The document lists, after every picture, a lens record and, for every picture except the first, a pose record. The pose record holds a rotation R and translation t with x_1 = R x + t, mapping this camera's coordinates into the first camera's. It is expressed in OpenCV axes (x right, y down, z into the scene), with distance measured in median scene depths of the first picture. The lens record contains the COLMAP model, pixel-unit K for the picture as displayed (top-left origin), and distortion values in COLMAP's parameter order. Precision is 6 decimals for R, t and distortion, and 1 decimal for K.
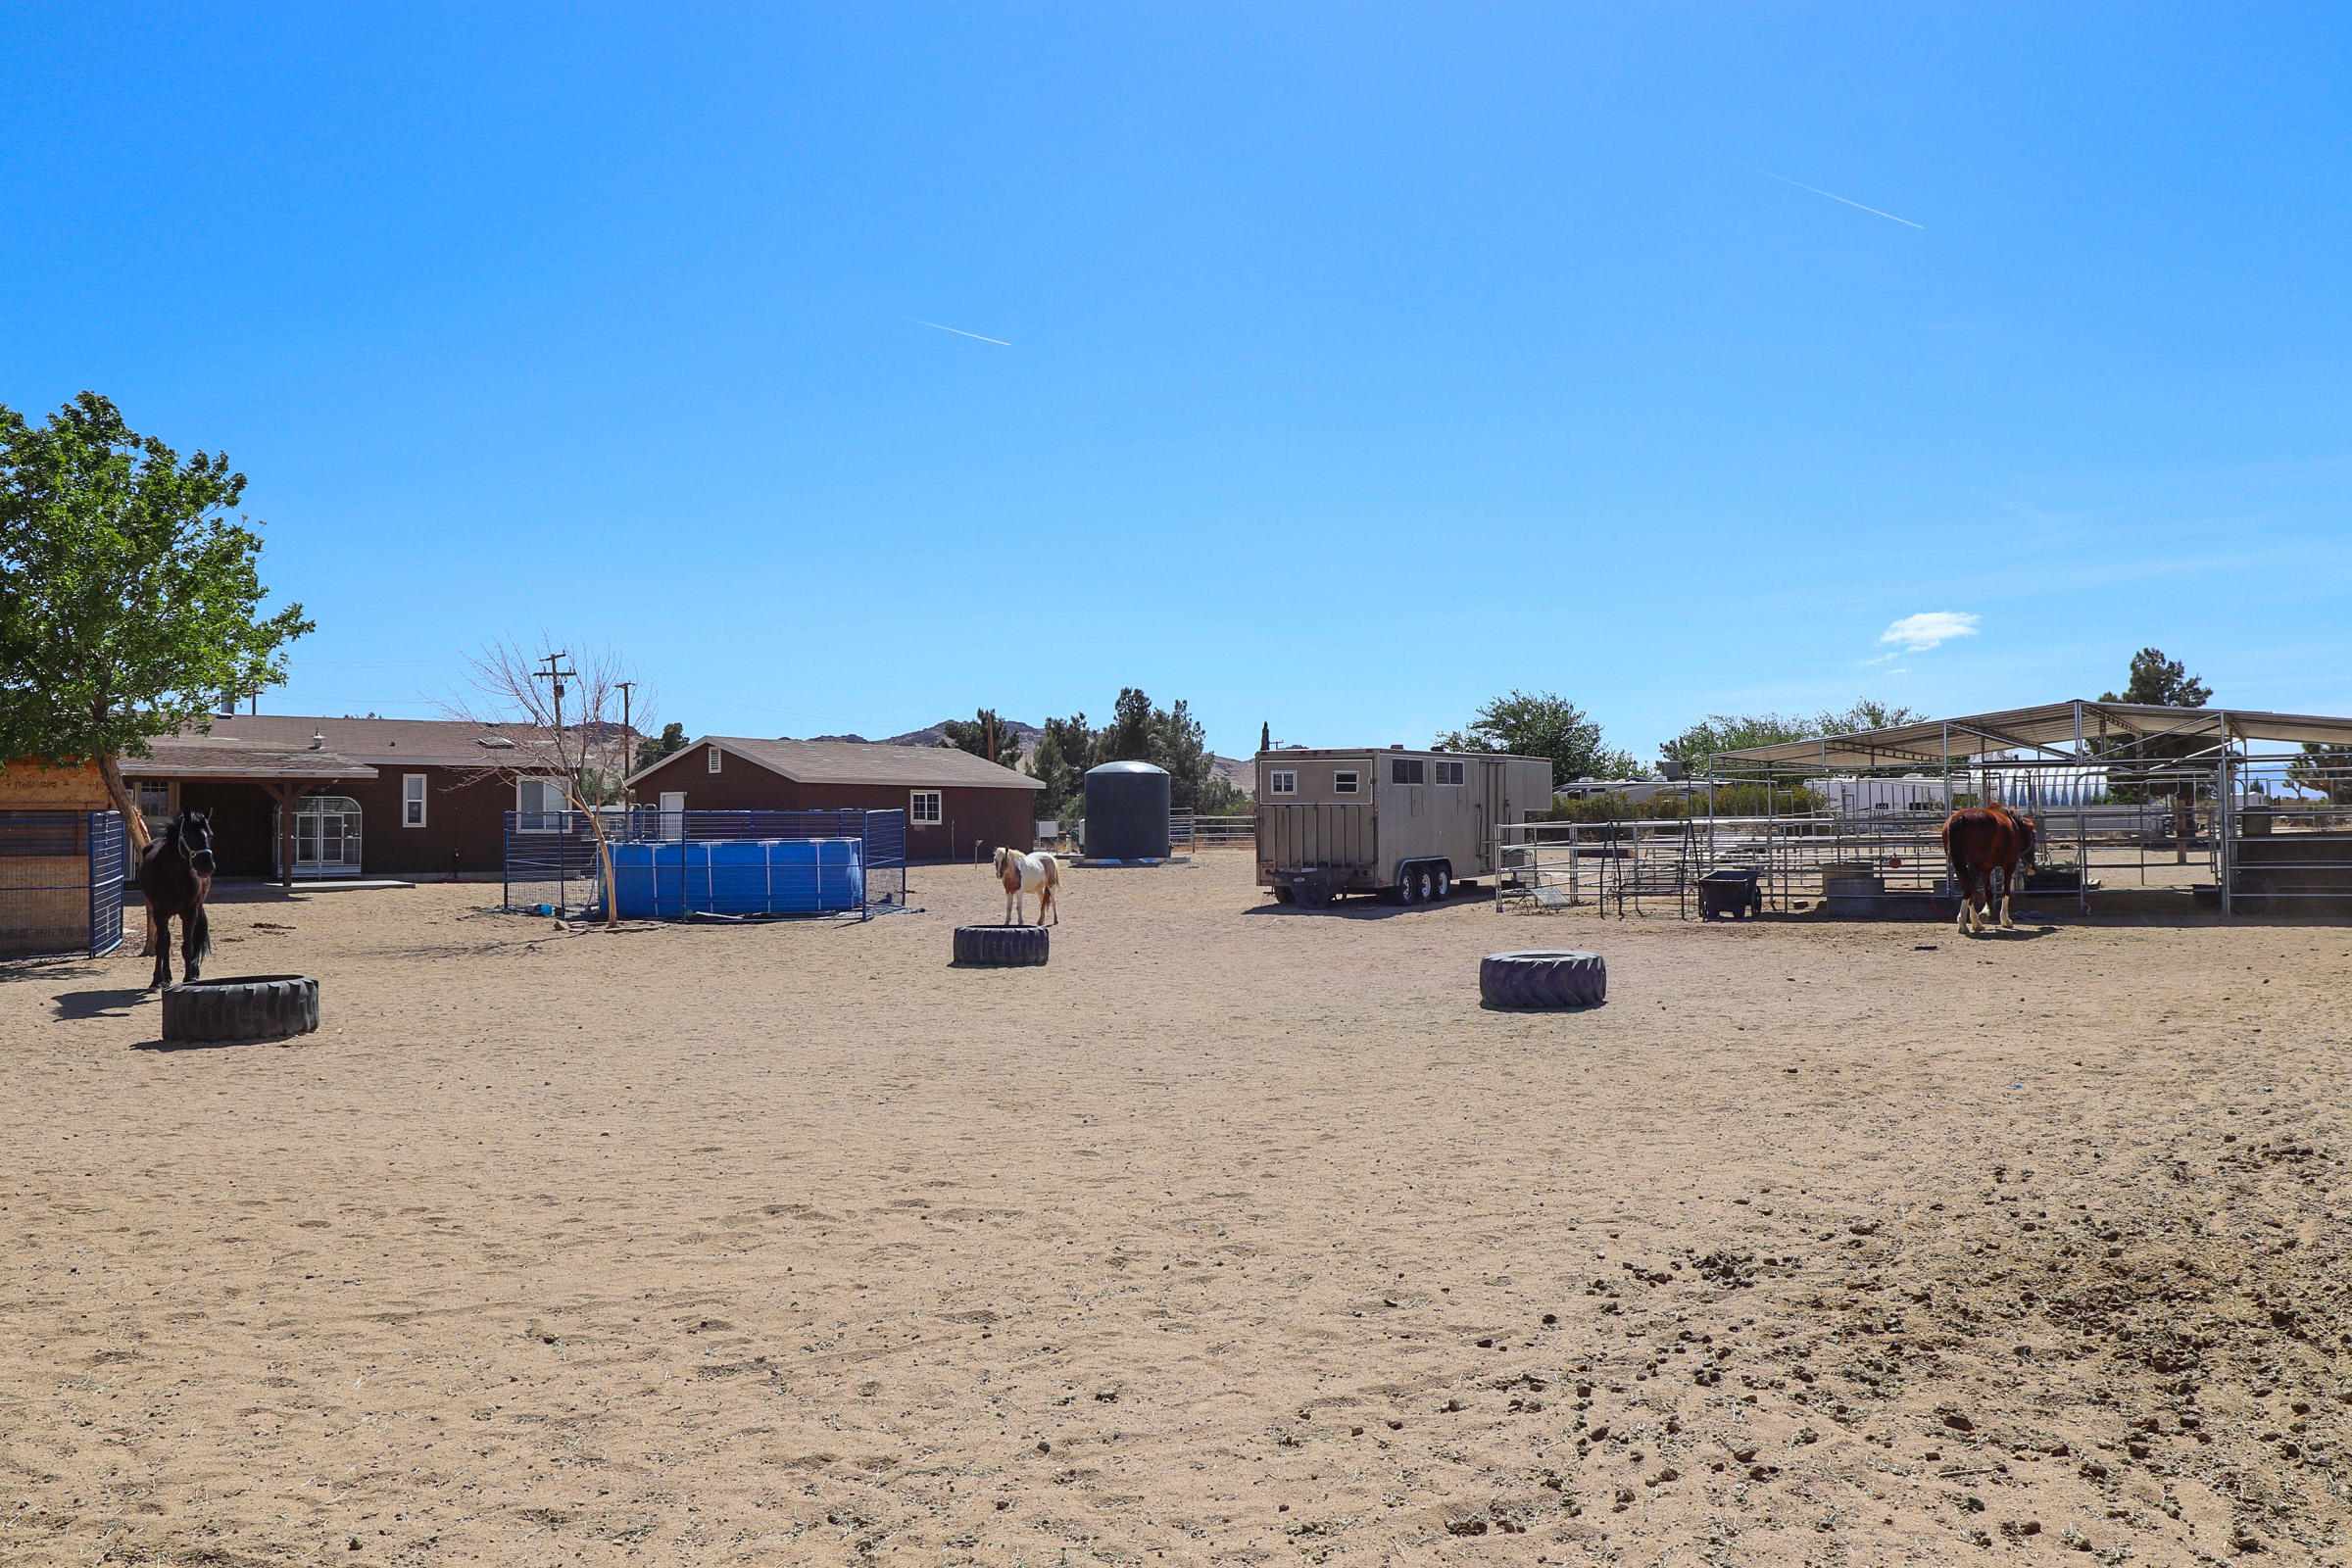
lens RADIAL K [[1726.3, 0, 1179.8], [0, 1726.3, 789.4], [0, 0, 1]] dist [-0.027370, 0.001693]
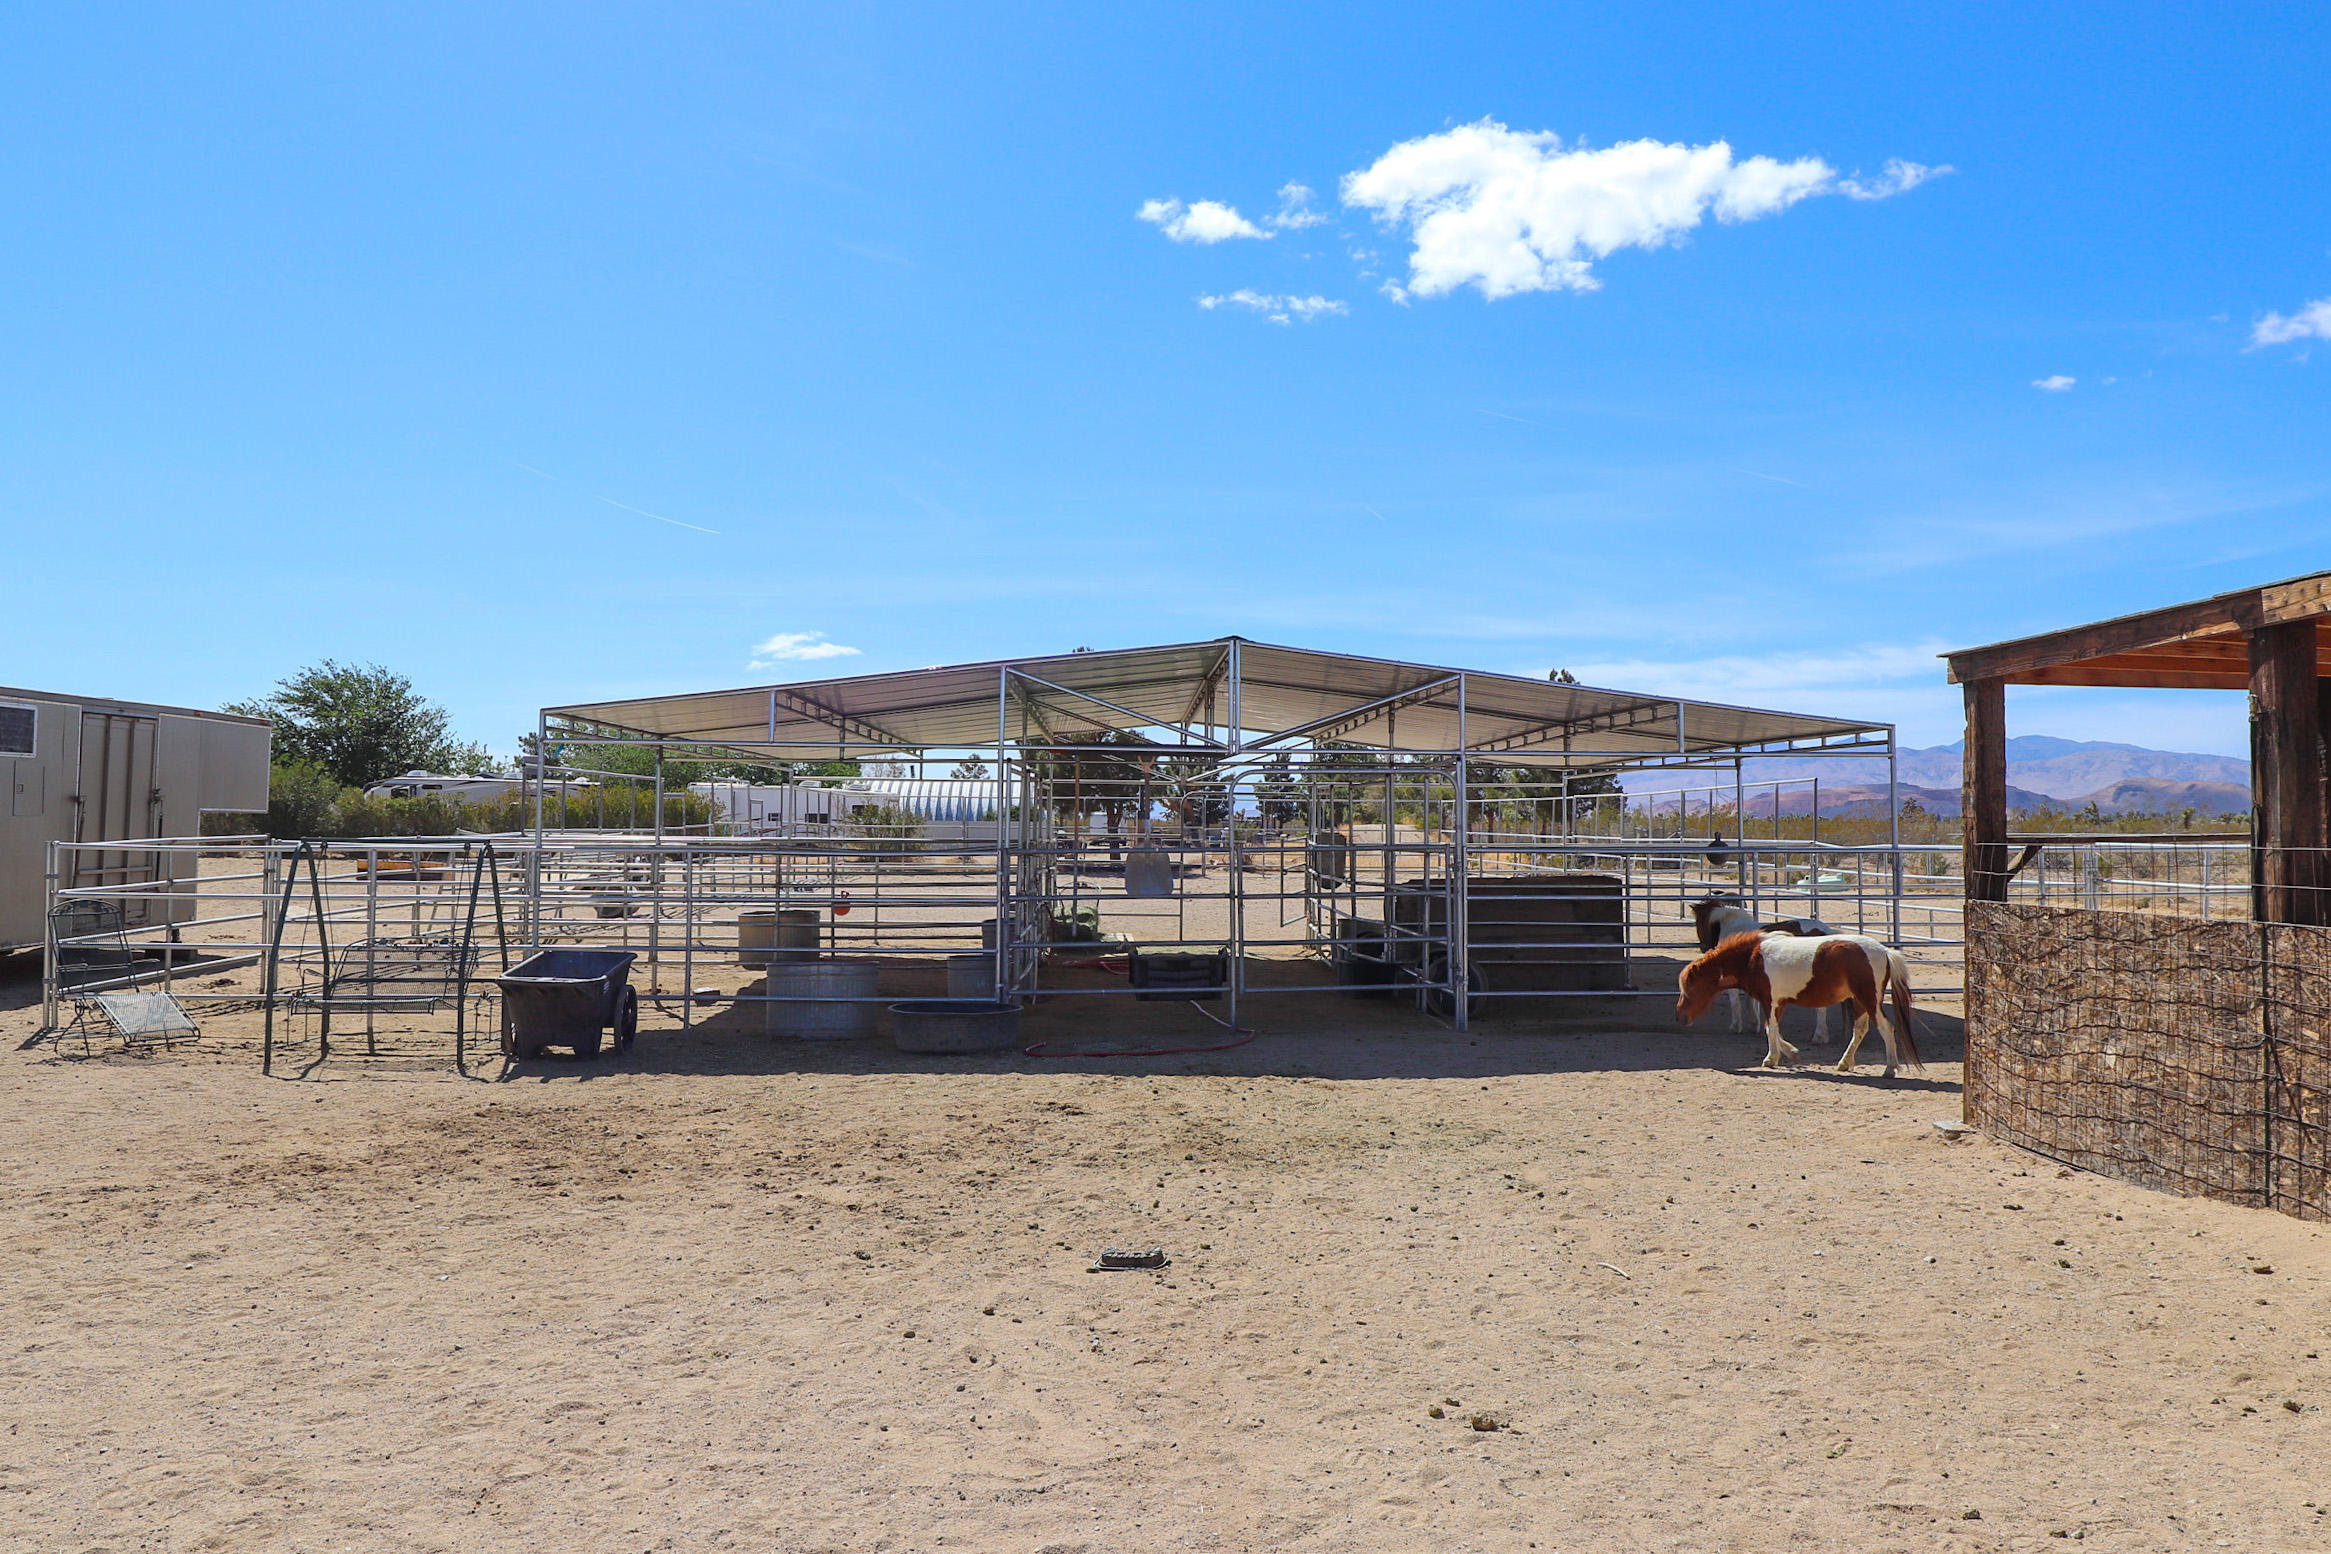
lens RADIAL K [[1710.9, 0, 1168.4], [0, 1710.9, 771.3], [0, 0, 1]] dist [-0.027370, 0.001693]
pose [[0.807576, 0.038775, 0.588487, 0.068600], [-0.030926, 0.999248, -0.023400, 0.001316], [-0.588952, 0.000698, 0.808168, 0.206802]]
